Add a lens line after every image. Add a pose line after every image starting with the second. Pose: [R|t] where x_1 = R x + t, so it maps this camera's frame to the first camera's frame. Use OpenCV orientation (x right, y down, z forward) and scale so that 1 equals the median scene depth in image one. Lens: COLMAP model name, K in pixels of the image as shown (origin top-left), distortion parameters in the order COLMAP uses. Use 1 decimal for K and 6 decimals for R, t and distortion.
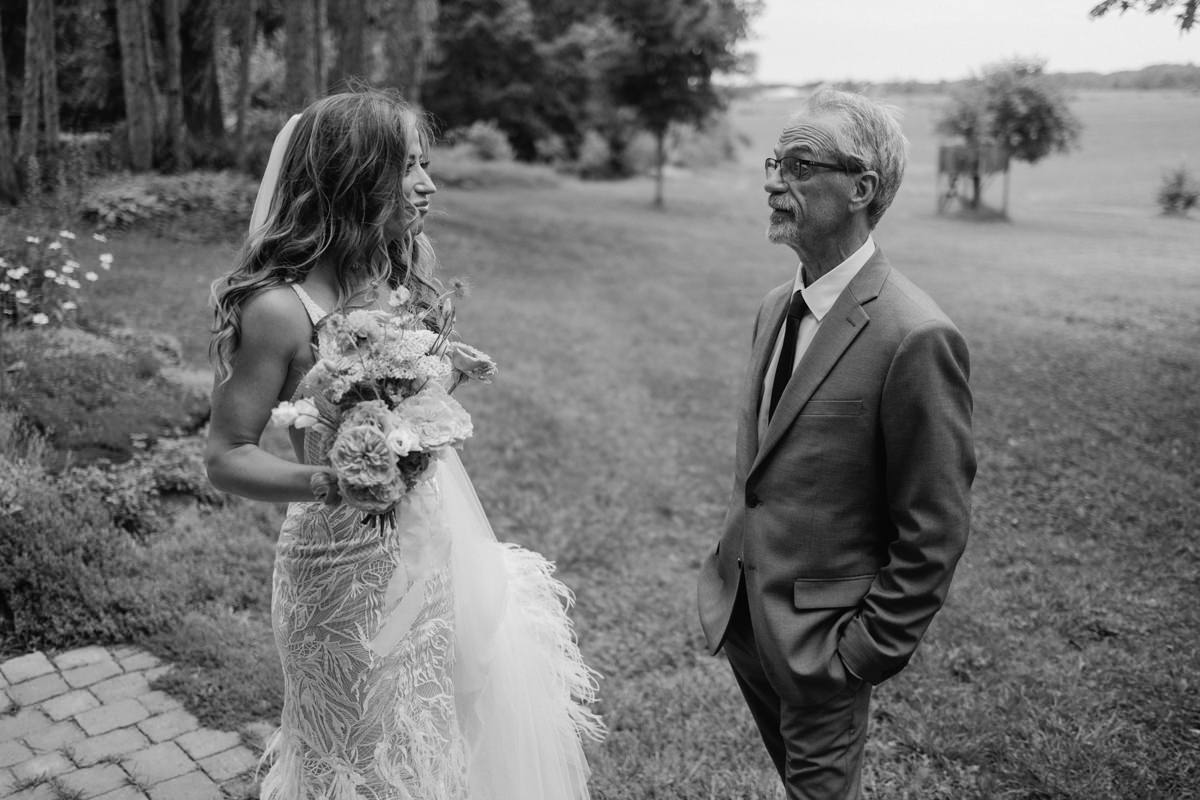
lens RADIAL K [[1182.6, 0, 602.6], [0, 1182.6, 376.6], [0, 0, 1]] dist [0.010399, -0.000588]
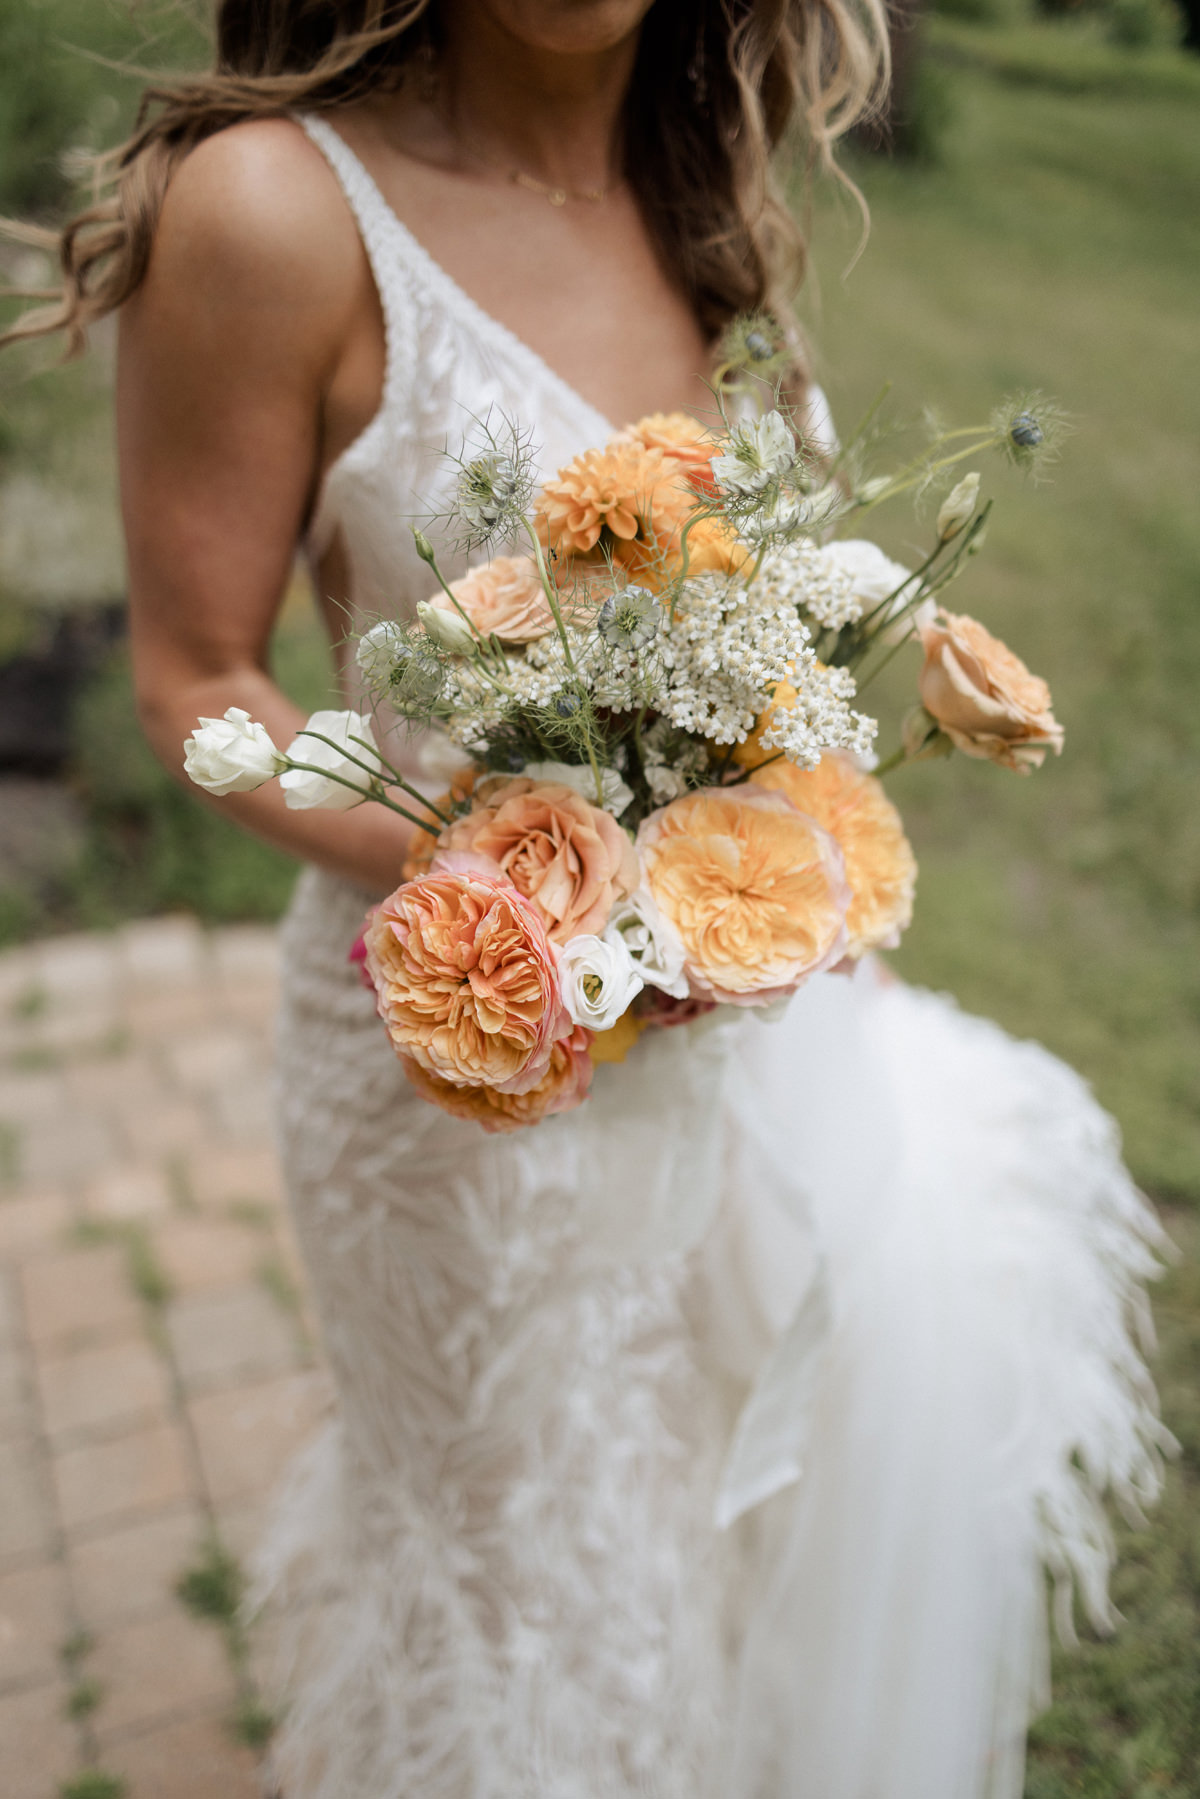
lens RADIAL K [[1772.9, 0, 600.0], [0, 1772.9, 899.5], [0, 0, 1]] dist [0.010399, -0.000588]
pose [[0.893502, 0.349012, -0.282568, -0.058553], [-0.262906, 0.916694, 0.300919, -0.081351], [0.364053, -0.194583, 0.910825, 0.606308]]
